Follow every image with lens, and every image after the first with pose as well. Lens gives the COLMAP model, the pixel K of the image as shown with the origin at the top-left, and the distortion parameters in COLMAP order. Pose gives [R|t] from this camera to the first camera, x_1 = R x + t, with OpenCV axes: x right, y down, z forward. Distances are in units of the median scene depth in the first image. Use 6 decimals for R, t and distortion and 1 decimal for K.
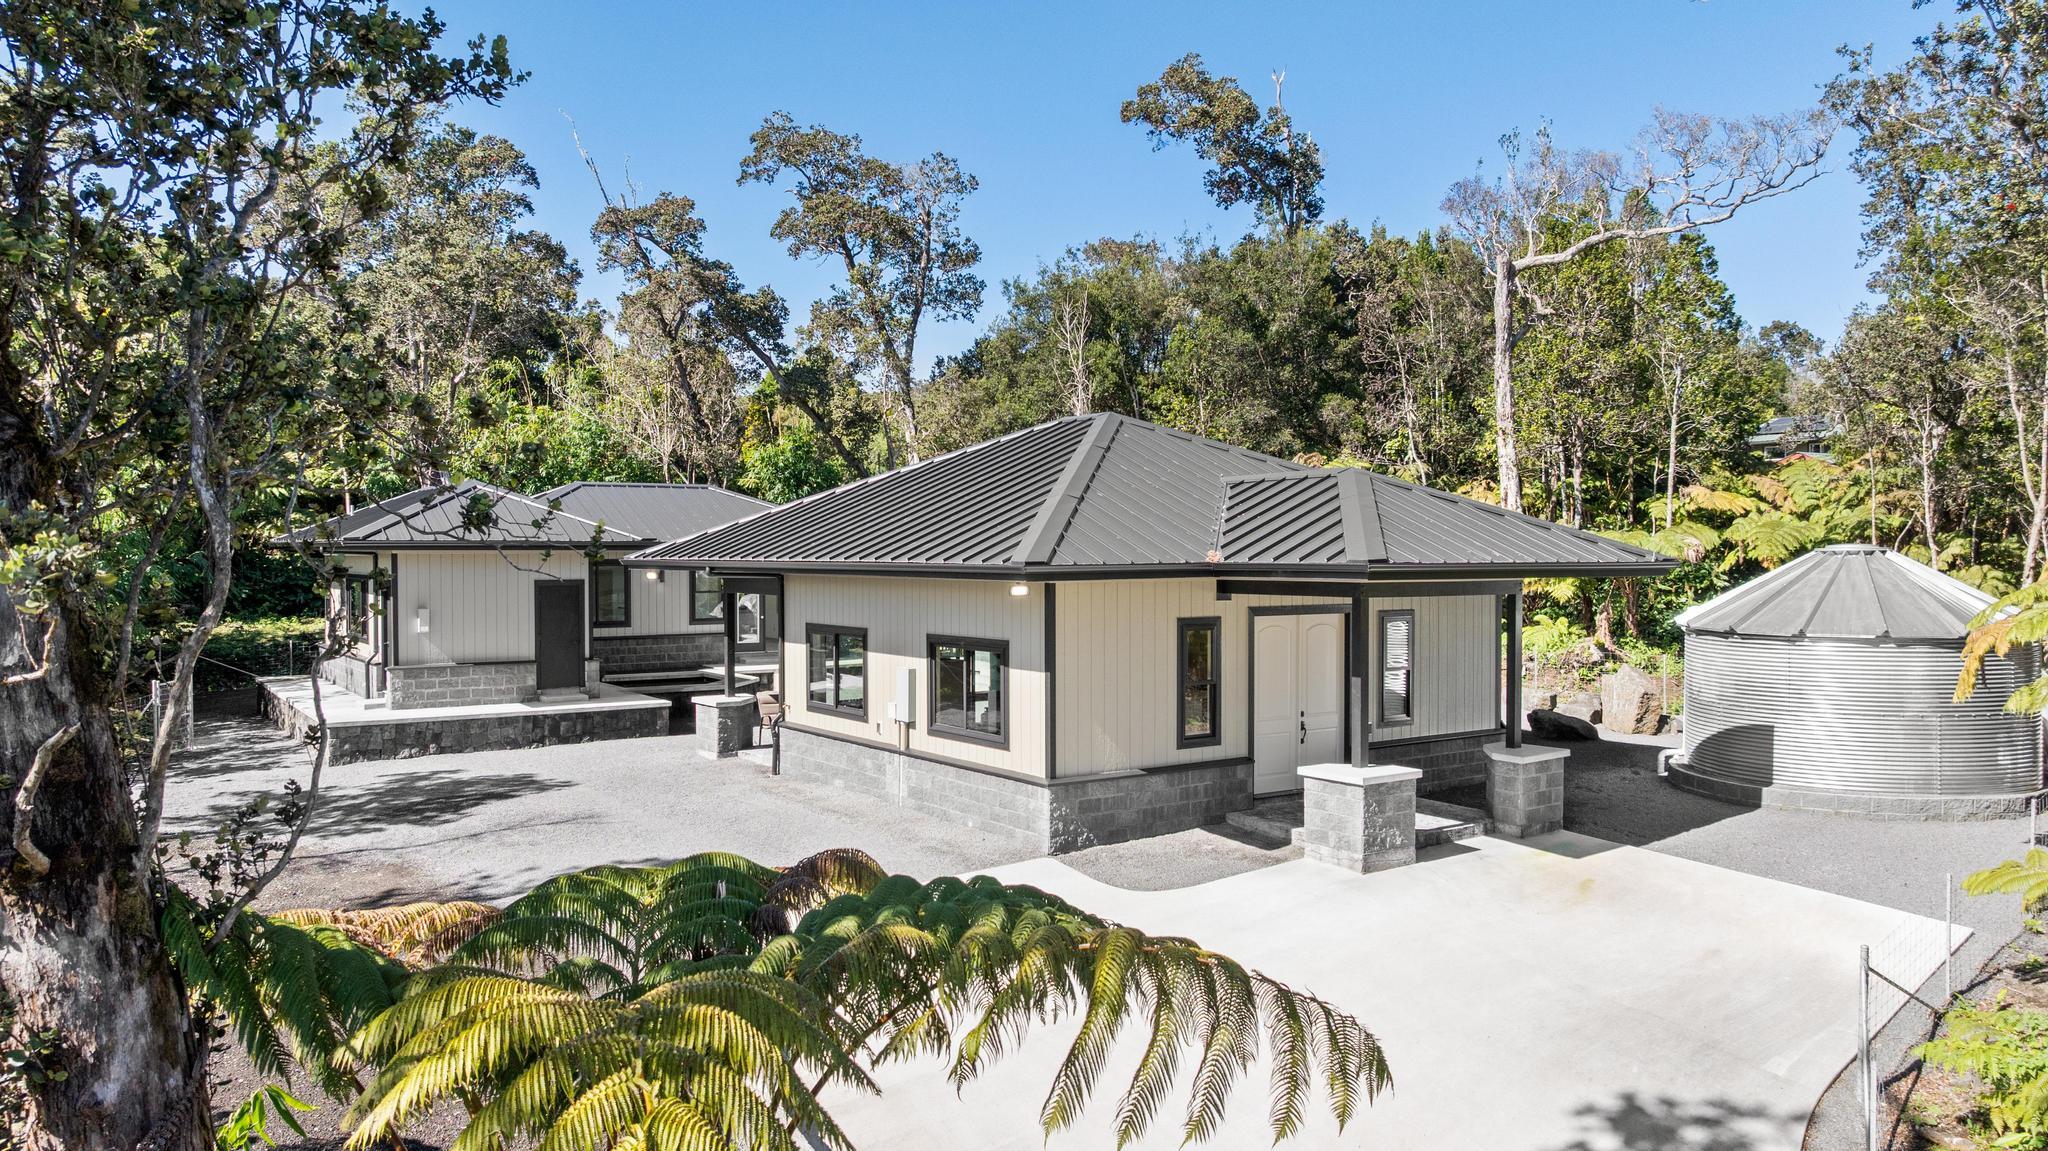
lens RADIAL K [[1458.1, 0, 1024.0], [0, 1458.1, 575.5], [0, 0, 1]] dist [-0.008412, -0.000702]
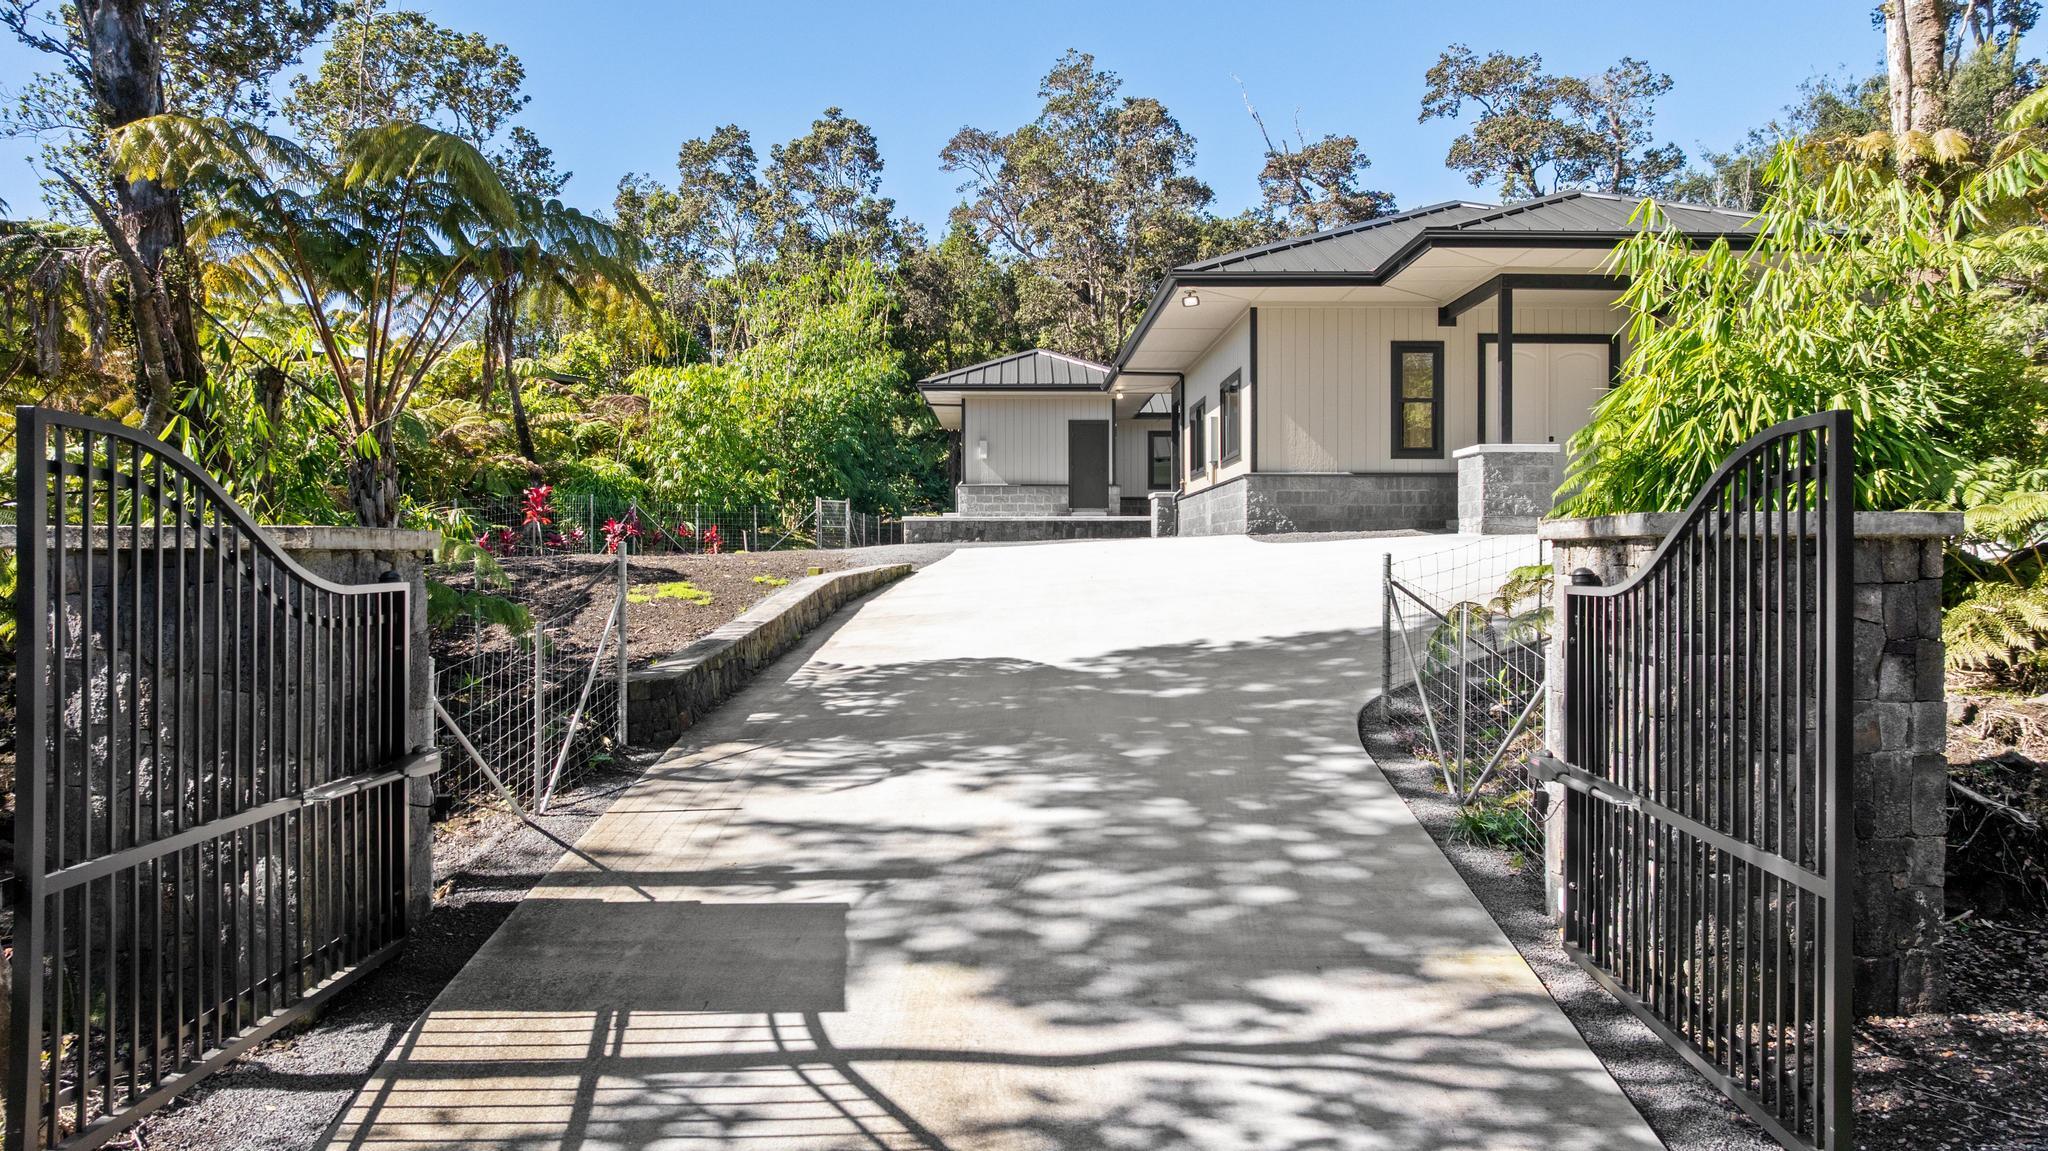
lens RADIAL K [[1458.1, 0, 1024.0], [0, 1458.1, 575.5], [0, 0, 1]] dist [-0.008412, -0.000702]
pose [[0.831916, 0.006240, -0.554867, 0.327493], [-0.011702, 0.999912, -0.006300, 0.146265], [0.554779, 0.011734, 0.831915, -0.054769]]
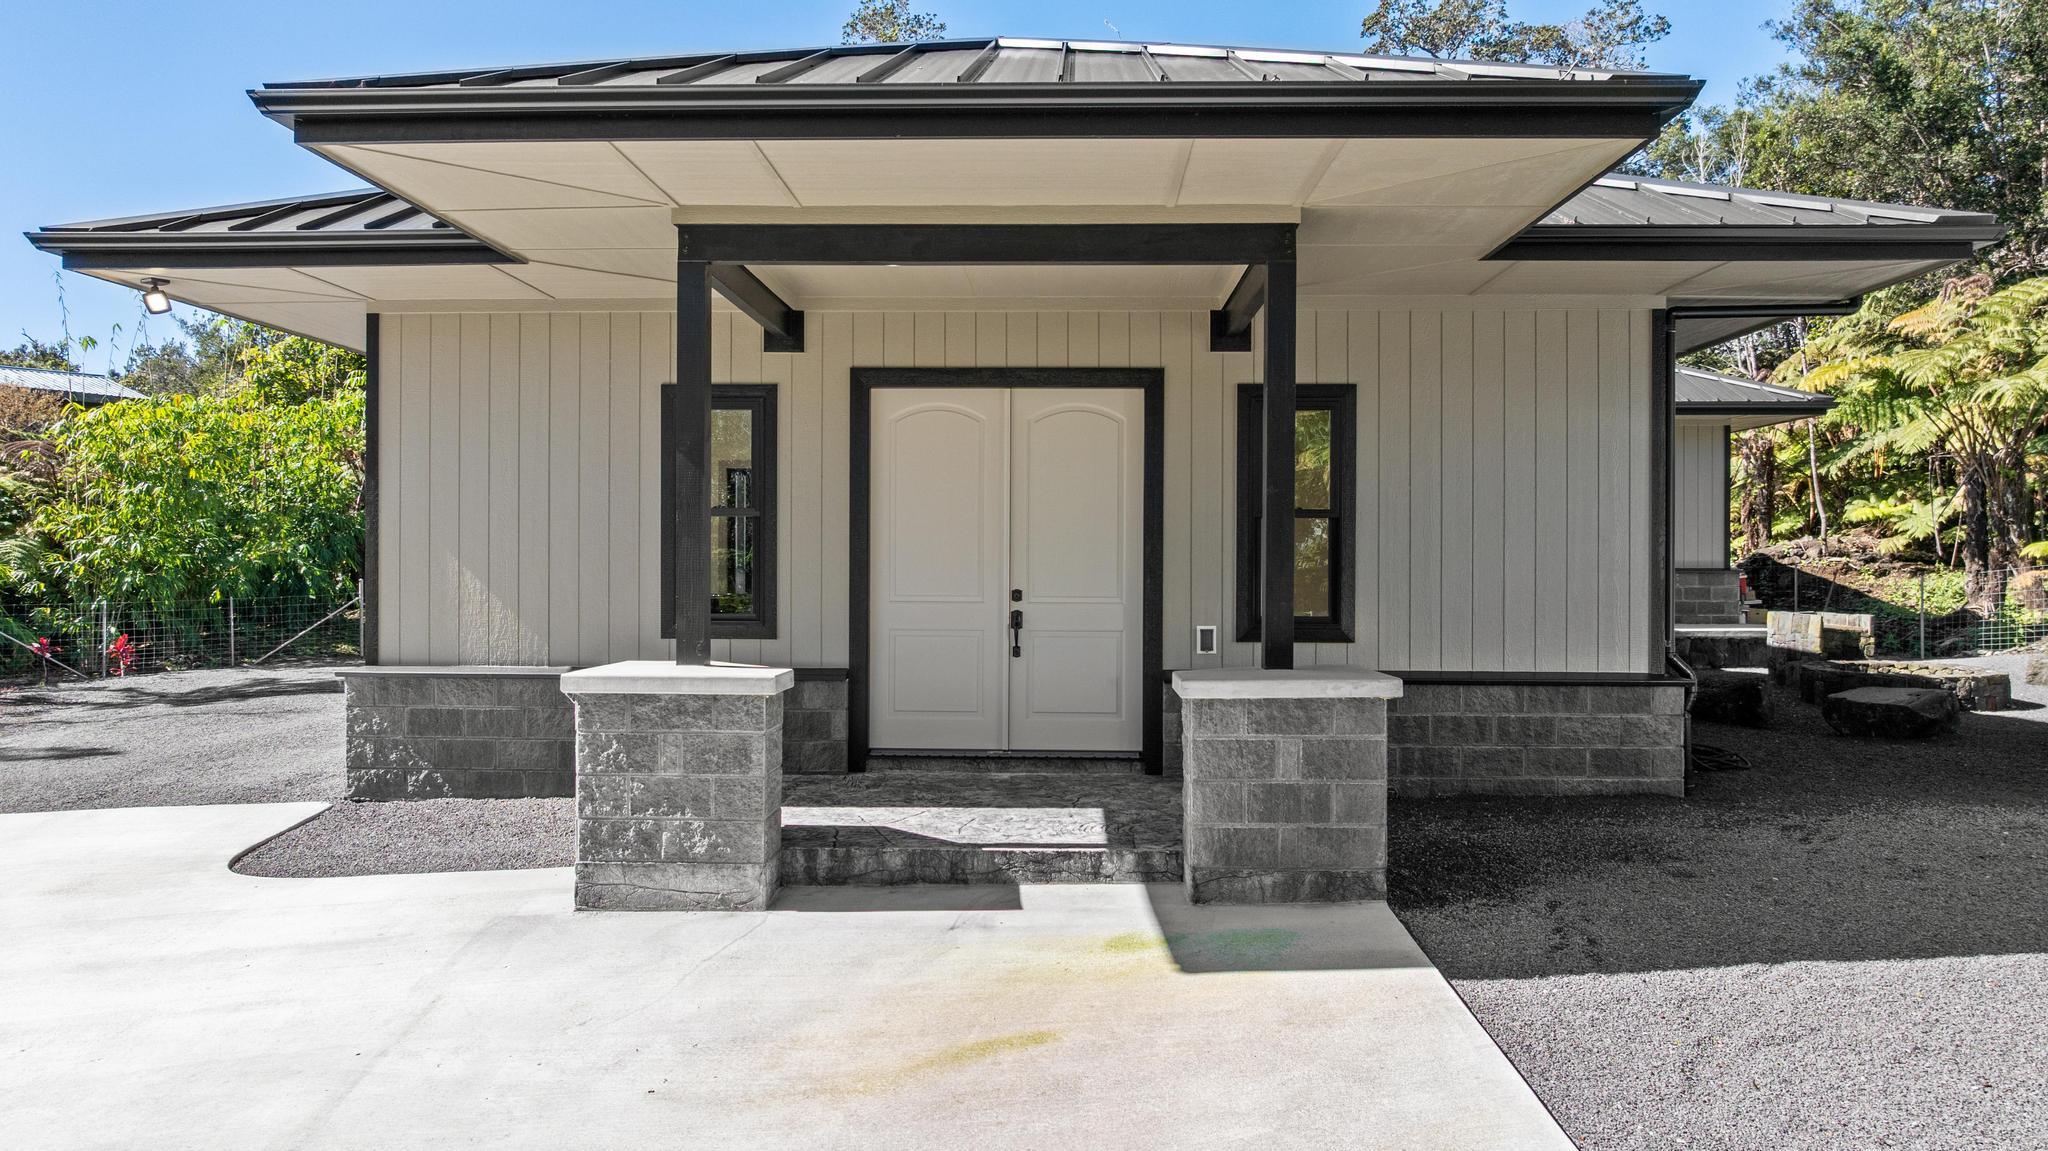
lens RADIAL K [[1458.1, 0, 1024.0], [0, 1458.1, 575.5], [0, 0, 1]] dist [-0.008412, -0.000702]
pose [[0.802571, 0.009891, -0.596475, 0.344561], [-0.017930, 0.999811, -0.007547, 0.066011], [0.596287, 0.016752, 0.802596, 0.441228]]
